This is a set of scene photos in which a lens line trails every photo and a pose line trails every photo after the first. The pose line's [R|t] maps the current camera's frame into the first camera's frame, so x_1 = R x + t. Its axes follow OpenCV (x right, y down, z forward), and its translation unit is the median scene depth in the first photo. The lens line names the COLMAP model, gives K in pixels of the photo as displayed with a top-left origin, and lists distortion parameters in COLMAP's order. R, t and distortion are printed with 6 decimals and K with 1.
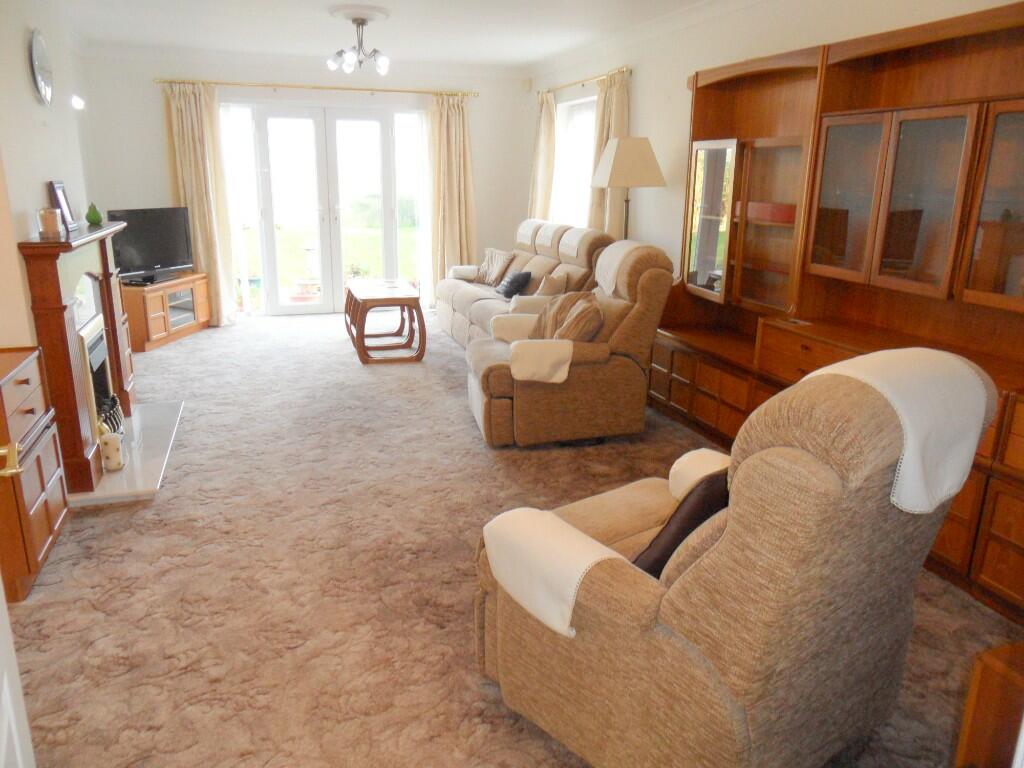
lens RADIAL K [[760.7, 0, 507.0], [0, 760.7, 385.9], [0, 0, 1]] dist [-0.025852, 0.029699]
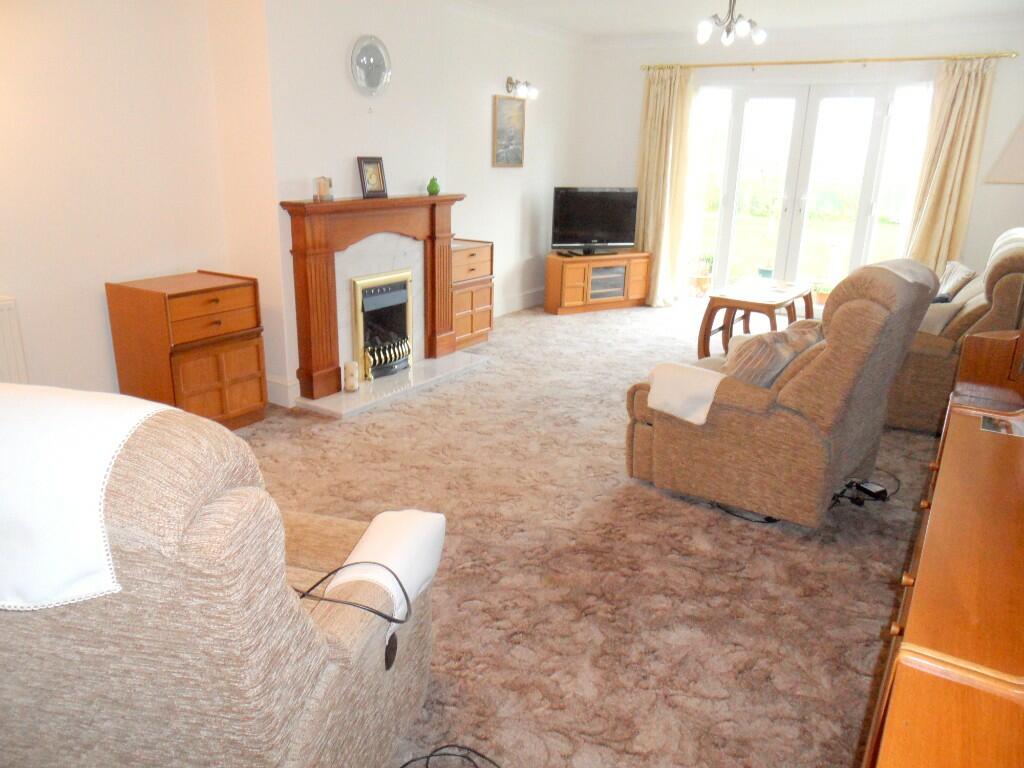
lens RADIAL K [[759.9, 0, 509.3], [0, 759.9, 388.8], [0, 0, 1]] dist [-0.022095, 0.027784]
pose [[0.639528, 0.236269, -0.731561, 0.541193], [-0.223285, 0.967666, 0.117329, -0.093681], [0.735628, 0.088312, 0.671605, 0.347753]]
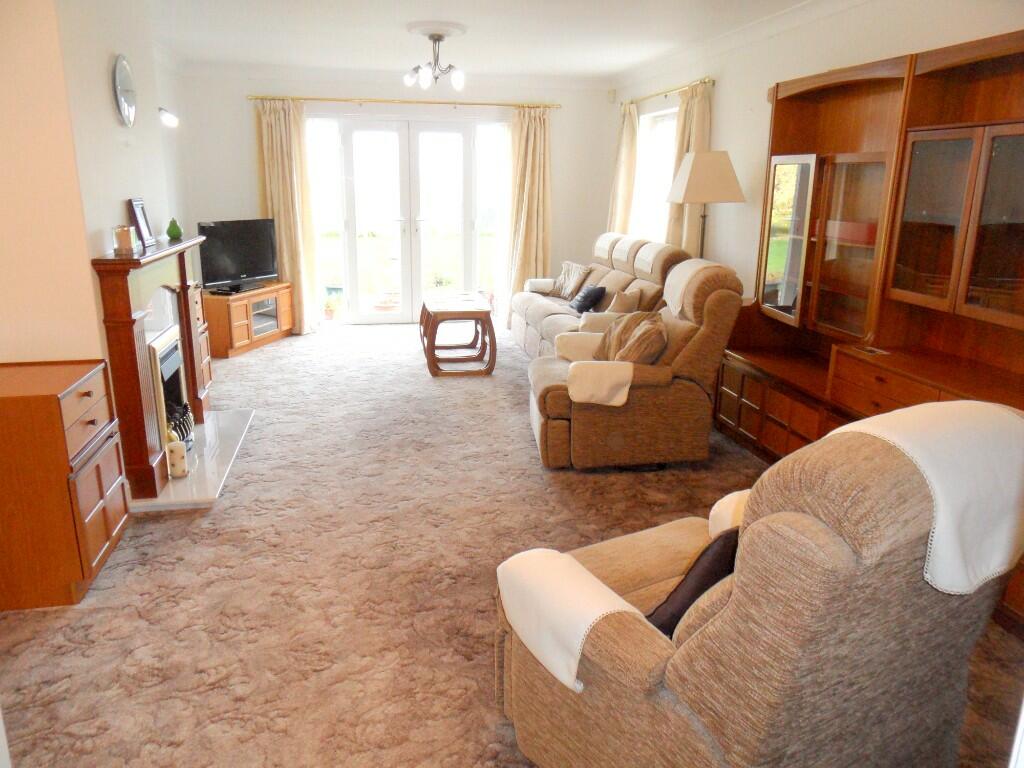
lens RADIAL K [[759.9, 0, 509.3], [0, 759.9, 388.8], [0, 0, 1]] dist [-0.022095, 0.027784]
pose [[0.992692, 0.030645, -0.116723, 0.046094], [-0.031234, 0.999507, -0.003218, -0.019664], [0.116567, 0.006841, 0.993159, 0.020626]]
